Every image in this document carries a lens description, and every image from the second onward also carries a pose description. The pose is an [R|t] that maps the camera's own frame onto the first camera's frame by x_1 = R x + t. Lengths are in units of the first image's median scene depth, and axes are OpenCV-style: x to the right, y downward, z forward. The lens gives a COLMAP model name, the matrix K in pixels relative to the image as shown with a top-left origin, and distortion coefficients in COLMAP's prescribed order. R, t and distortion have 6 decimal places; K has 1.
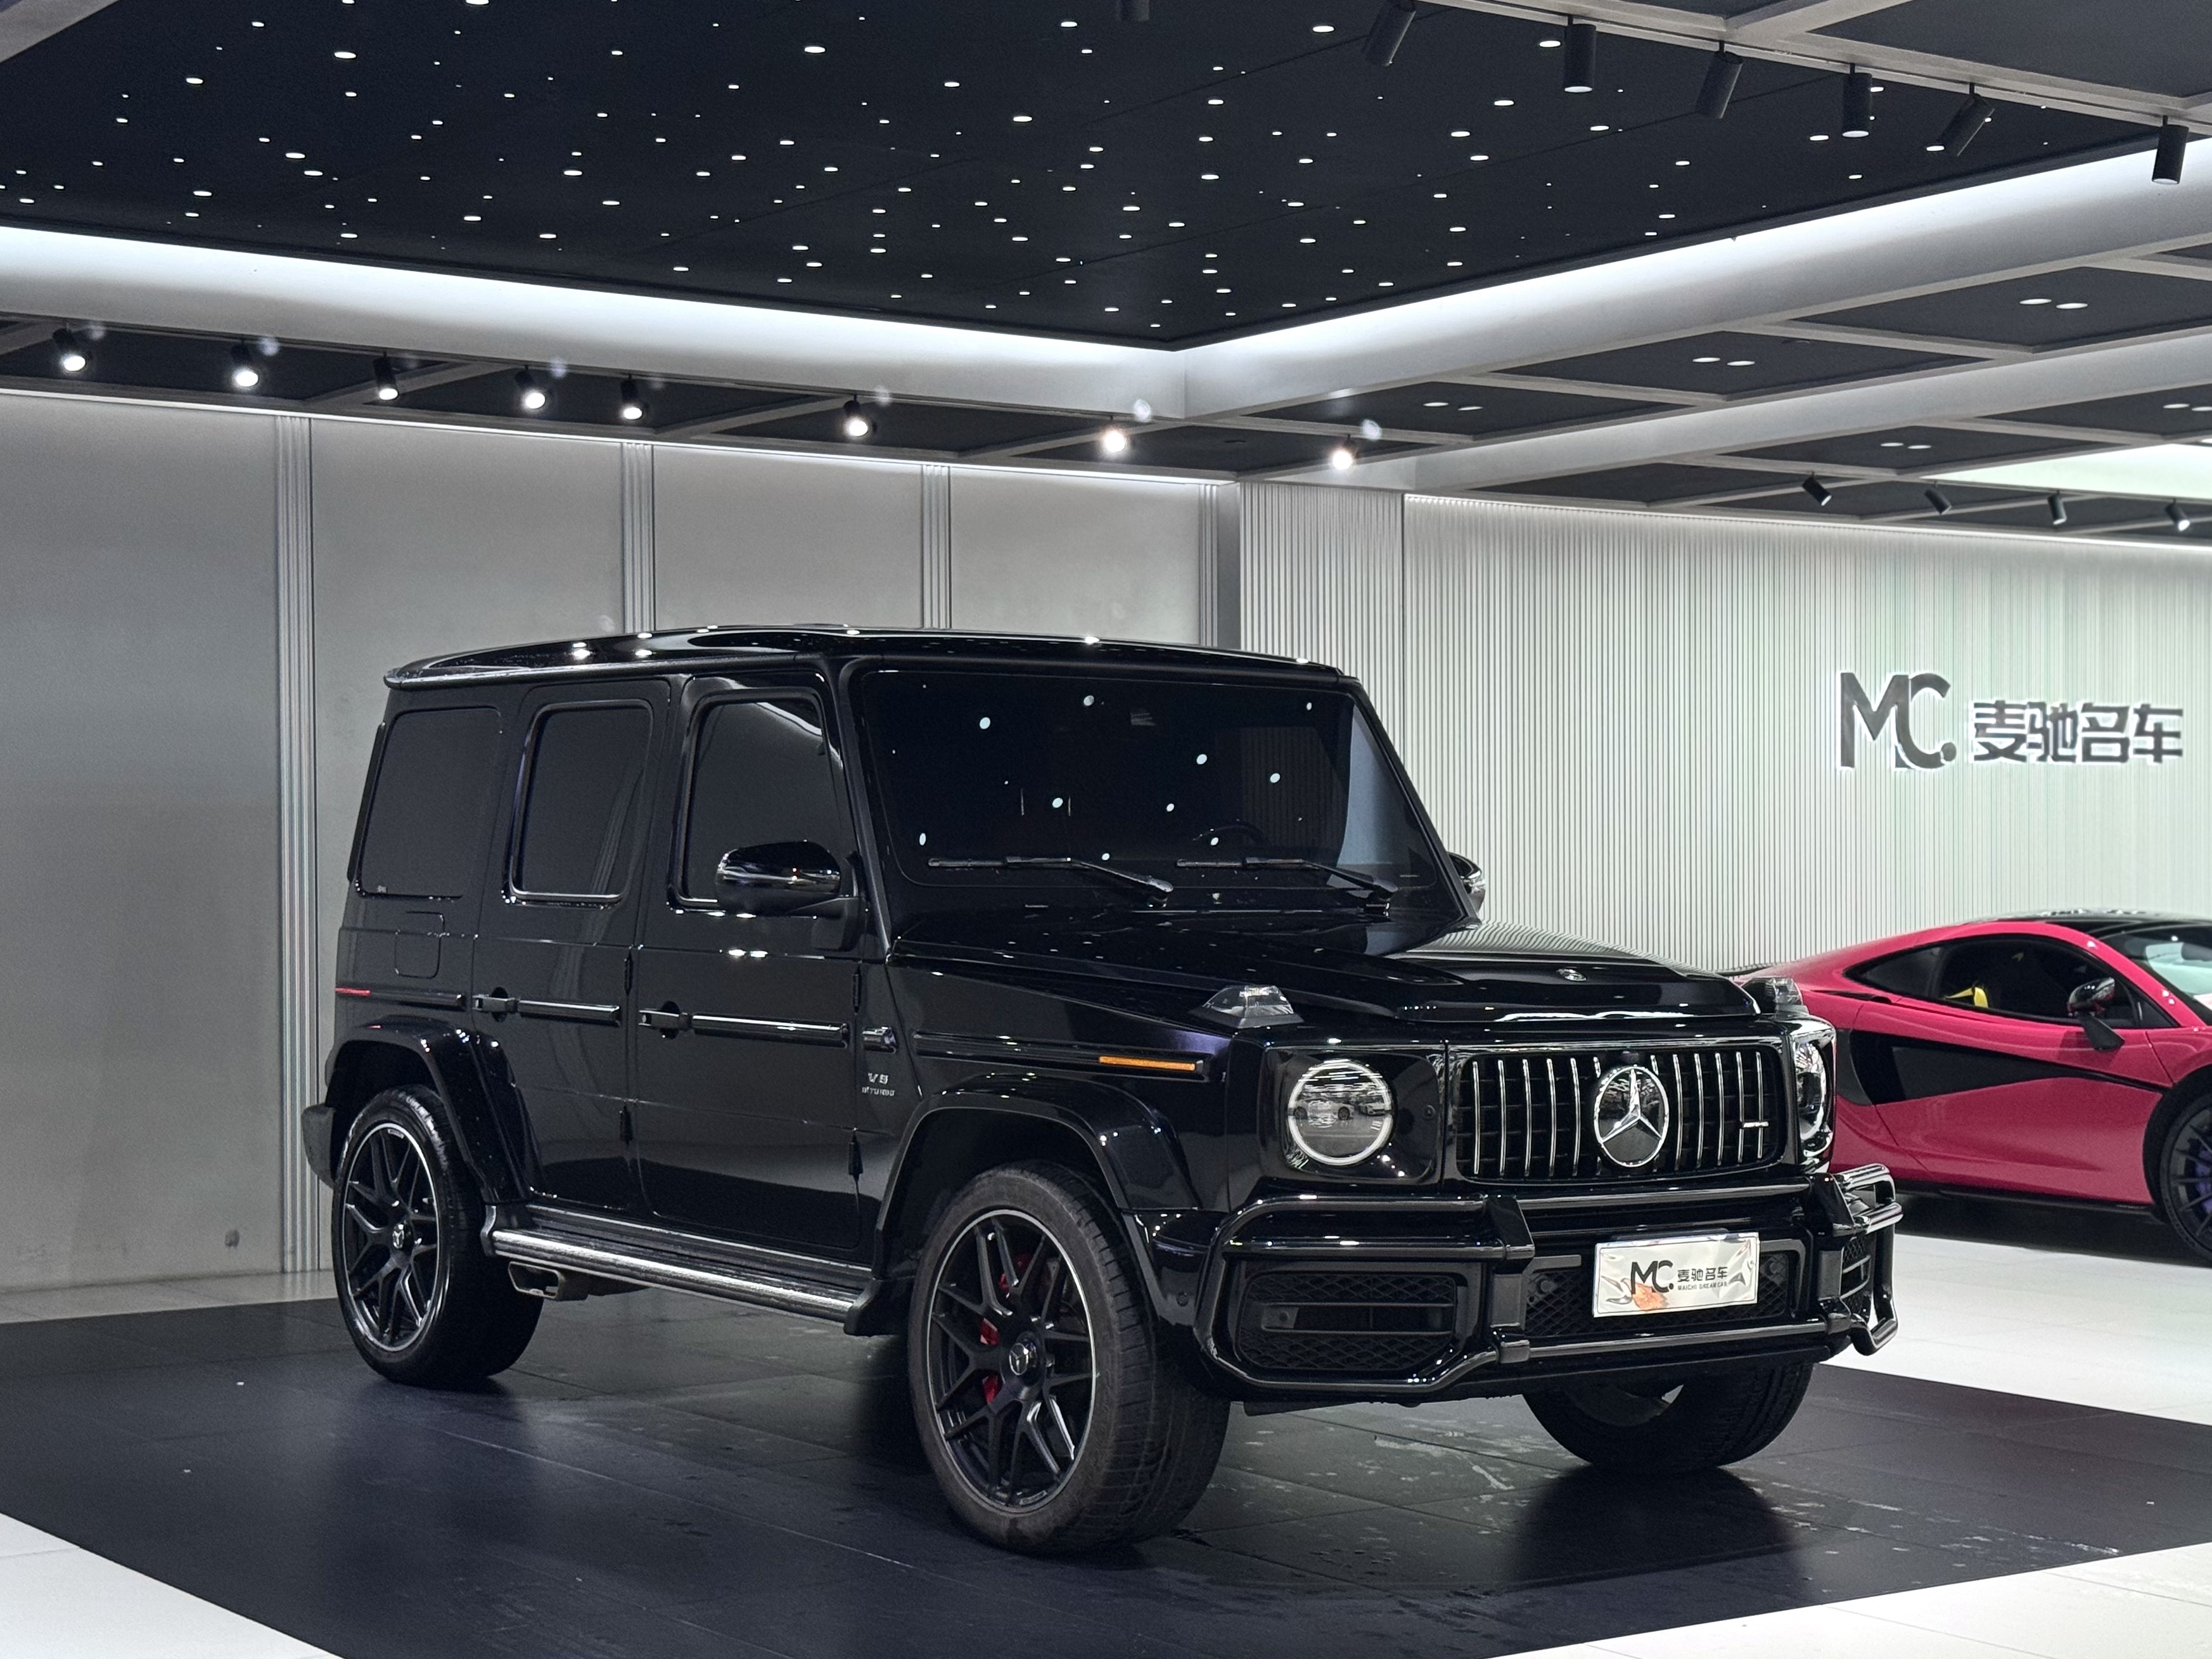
lens RADIAL K [[3480.7, 0, 1102.1], [0, 3480.7, 895.6], [0, 0, 1]] dist [0.008282, -0.080487]
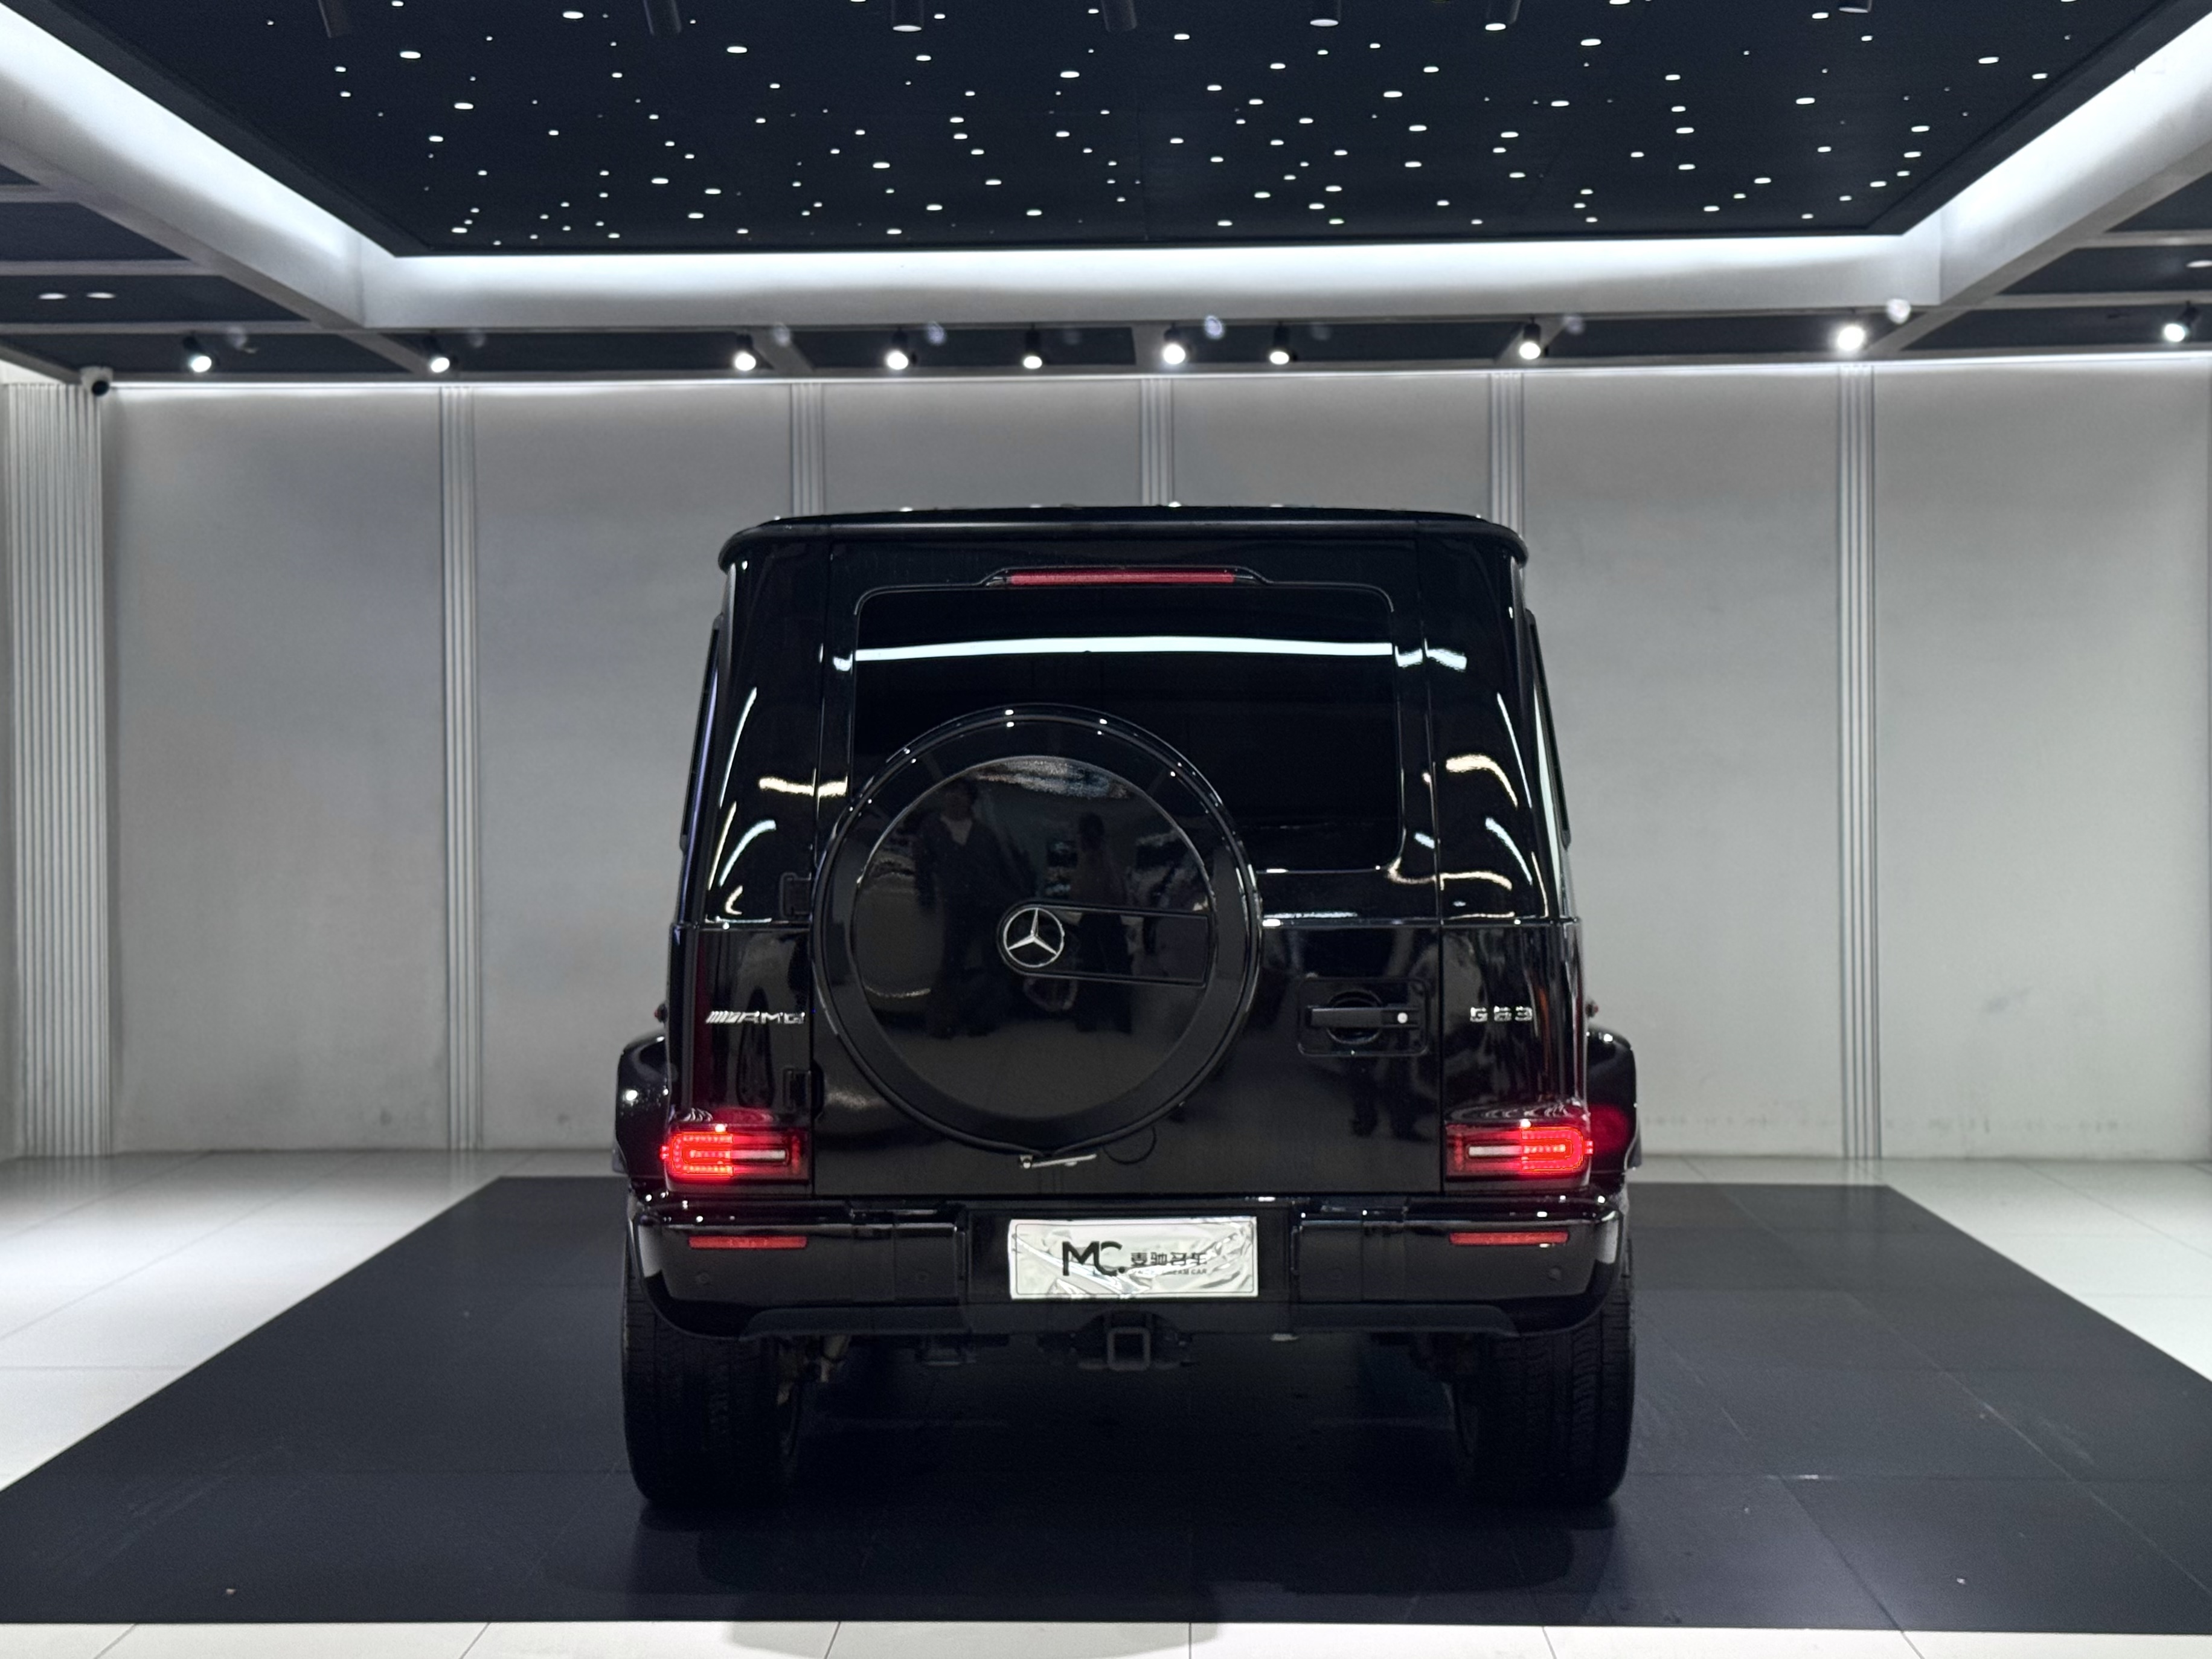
lens RADIAL K [[3340.9, 0, 1106.0], [0, 3340.9, 829.5], [0, 0, 1]] dist [0.037799, 0.172354]
pose [[0.793905, 0.005874, -0.608014, 0.398527], [0.002972, 0.999904, 0.013541, -0.010677], [0.608035, -0.012557, 0.793811, 0.158031]]
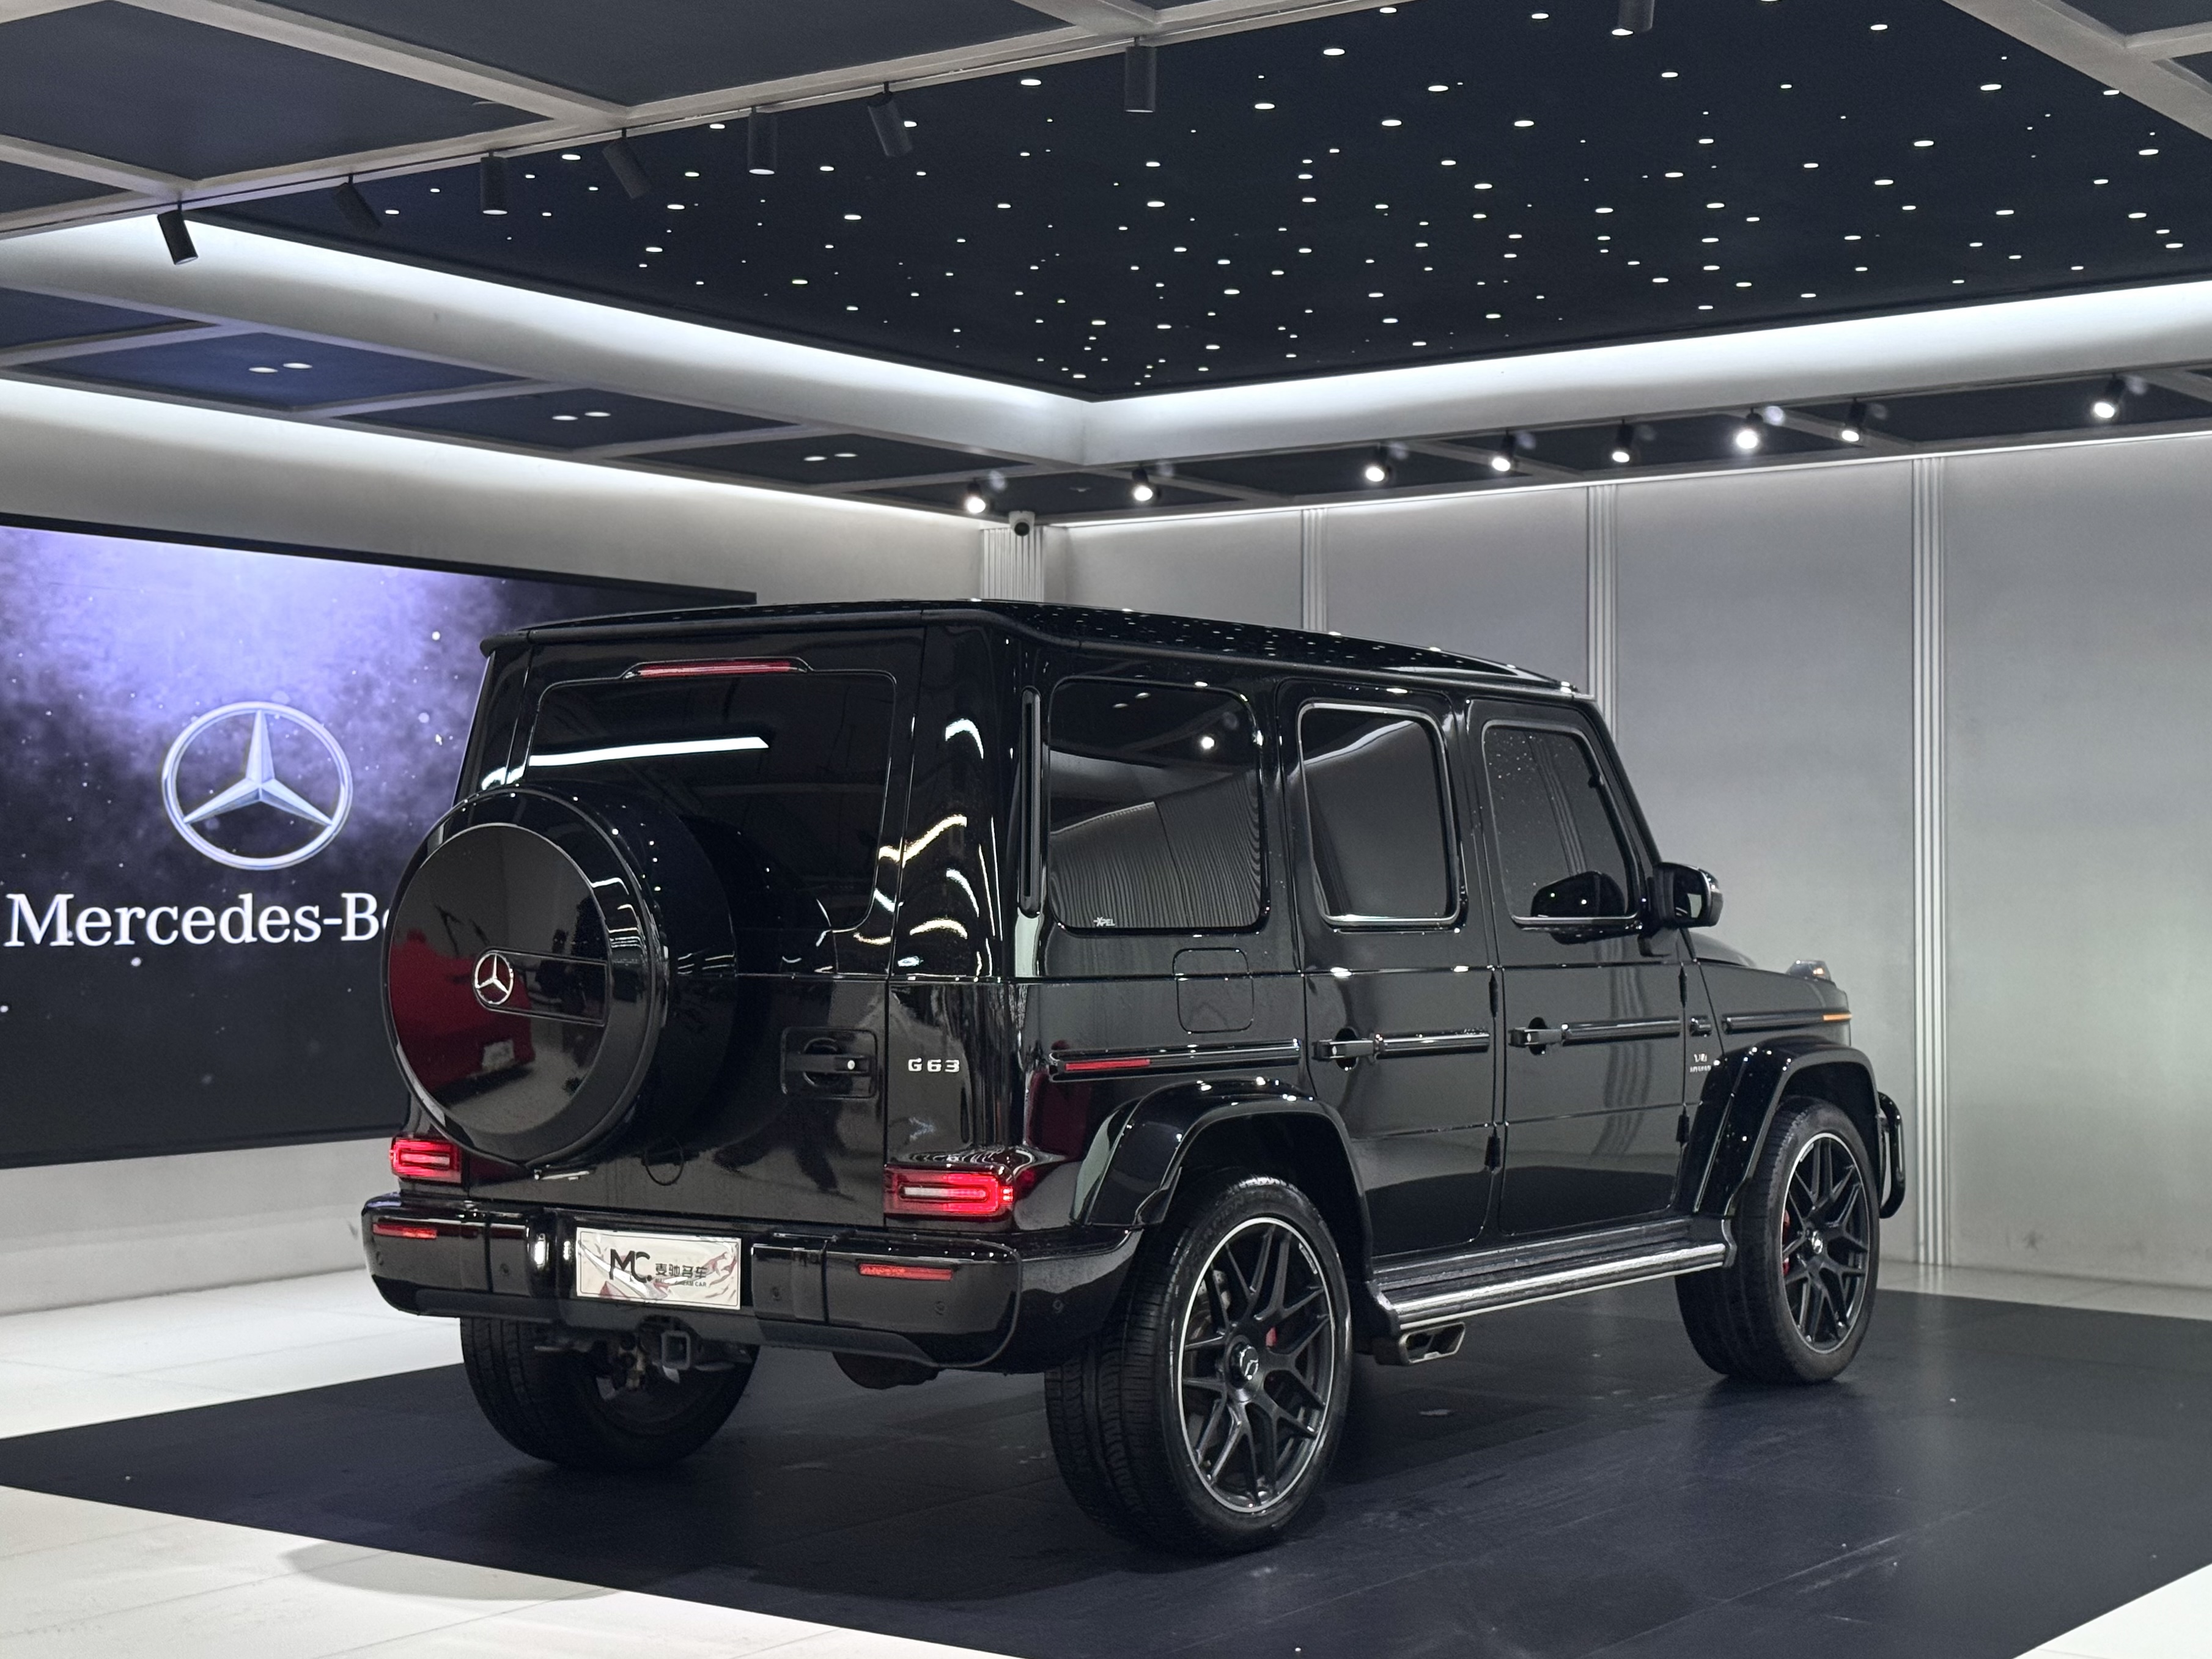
lens RADIAL K [[3310.2, 0, 1106.0], [0, 3310.2, 829.5], [0, 0, 1]] dist [-0.005282, -0.027078]
pose [[0.324378, -0.016214, -0.945789, 0.658057], [-0.005009, 0.999810, -0.018858, -0.003781], [0.945914, 0.010855, 0.324235, 0.450472]]
